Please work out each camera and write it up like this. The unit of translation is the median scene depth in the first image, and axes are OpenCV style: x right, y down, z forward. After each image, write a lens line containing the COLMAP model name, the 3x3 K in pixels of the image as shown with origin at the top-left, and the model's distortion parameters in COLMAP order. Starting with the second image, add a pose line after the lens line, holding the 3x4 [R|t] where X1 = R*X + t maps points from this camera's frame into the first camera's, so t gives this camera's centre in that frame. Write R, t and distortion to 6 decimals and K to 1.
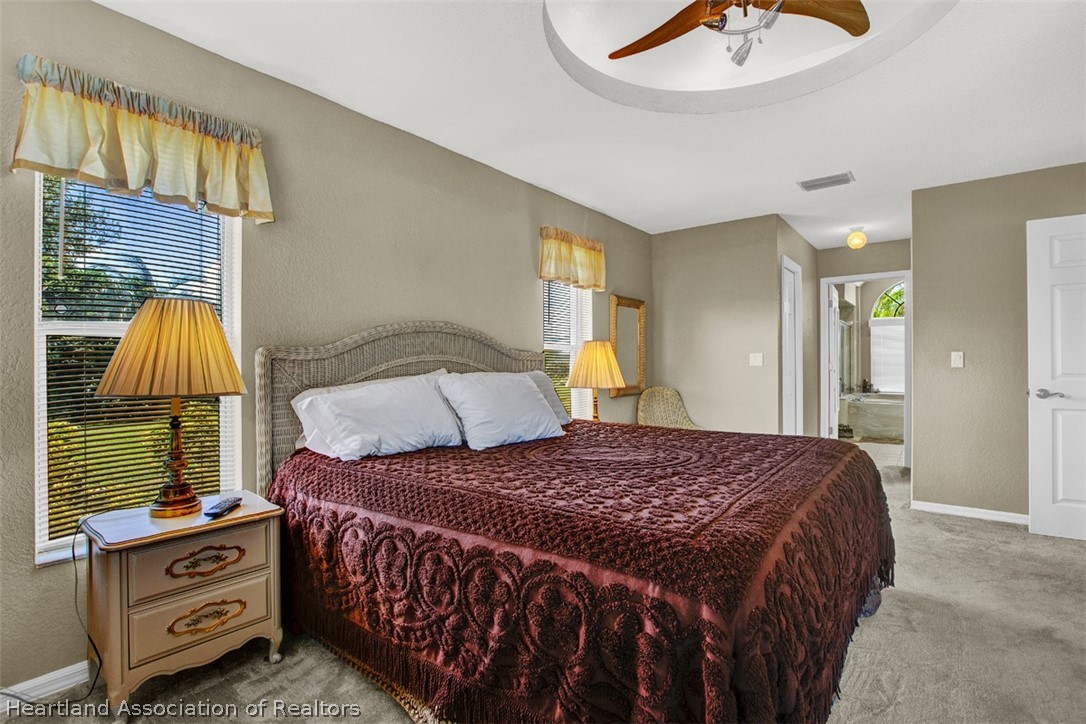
lens RADIAL K [[517.0, 0, 543.0], [0, 517.0, 362.0], [0, 0, 1]] dist [-0.051388, 0.022841]
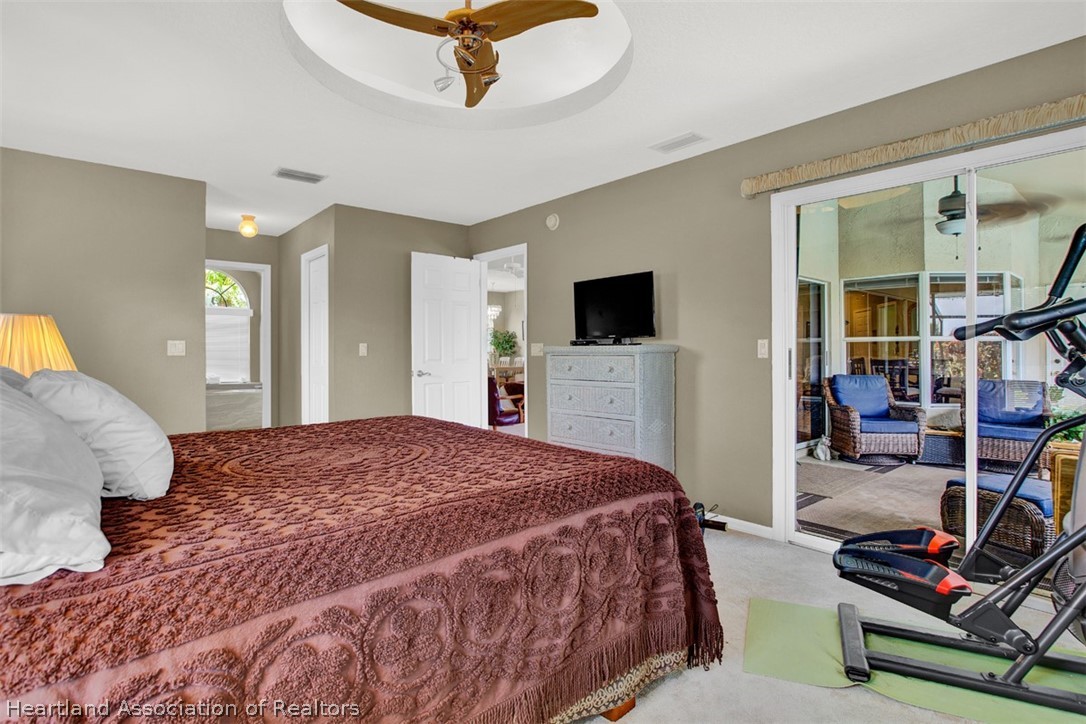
lens RADIAL K [[559.4, 0, 543.2], [0, 559.4, 348.9], [0, 0, 1]] dist [0.000373, 0.000250]
pose [[0.181887, 0.007009, 0.983294, -0.543653], [-0.002288, 0.999975, -0.006704, 0.001931], [-0.983317, -0.001031, 0.181898, 0.364487]]
